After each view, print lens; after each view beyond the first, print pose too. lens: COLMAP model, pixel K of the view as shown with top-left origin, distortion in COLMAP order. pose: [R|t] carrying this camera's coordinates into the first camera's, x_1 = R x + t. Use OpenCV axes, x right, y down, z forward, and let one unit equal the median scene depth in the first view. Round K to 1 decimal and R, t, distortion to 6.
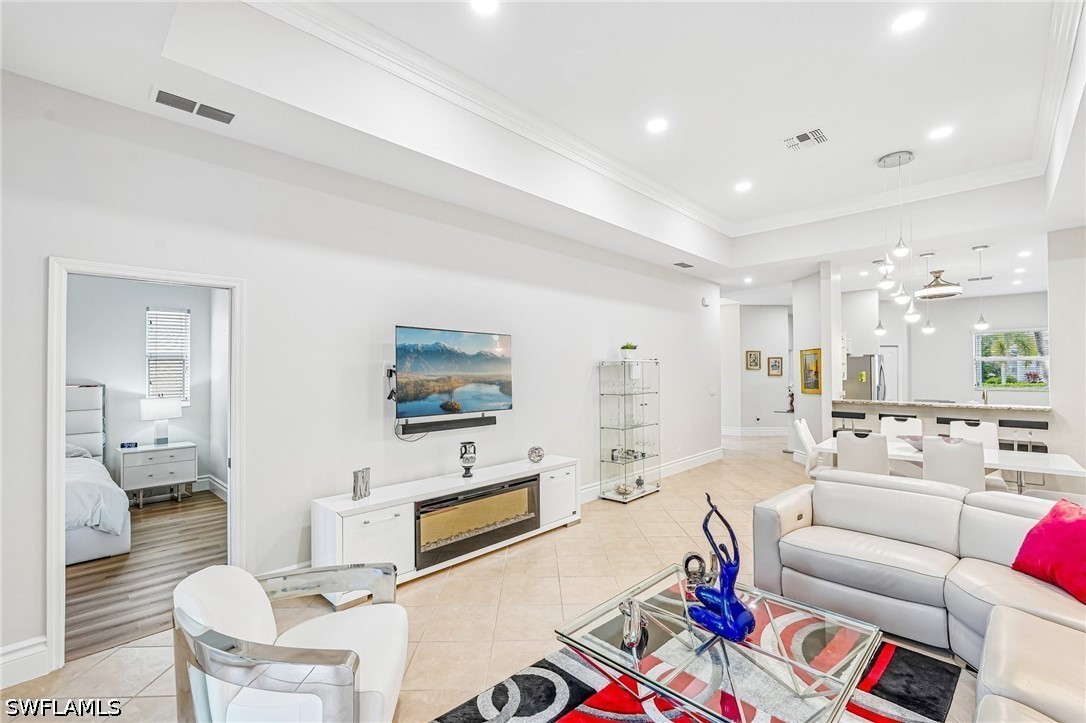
lens RADIAL K [[478.4, 0, 535.4], [0, 478.4, 363.1], [0, 0, 1]] dist [-0.010469, -0.000036]
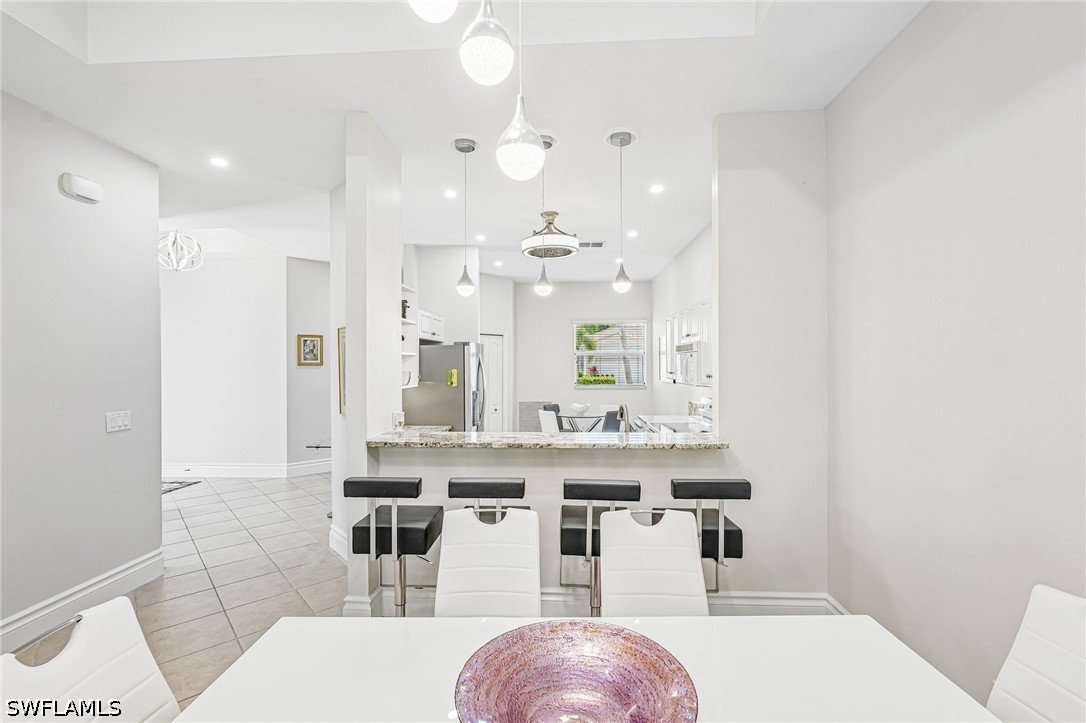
lens RADIAL K [[498.0, 0, 562.5], [0, 498.0, 360.8], [0, 0, 1]] dist [-0.002973, 0.000569]
pose [[0.723687, 0.003408, 0.690120, 0.351365], [-0.008816, 0.999952, 0.004307, 0.002555], [-0.690072, -0.009201, 0.723682, 0.444076]]
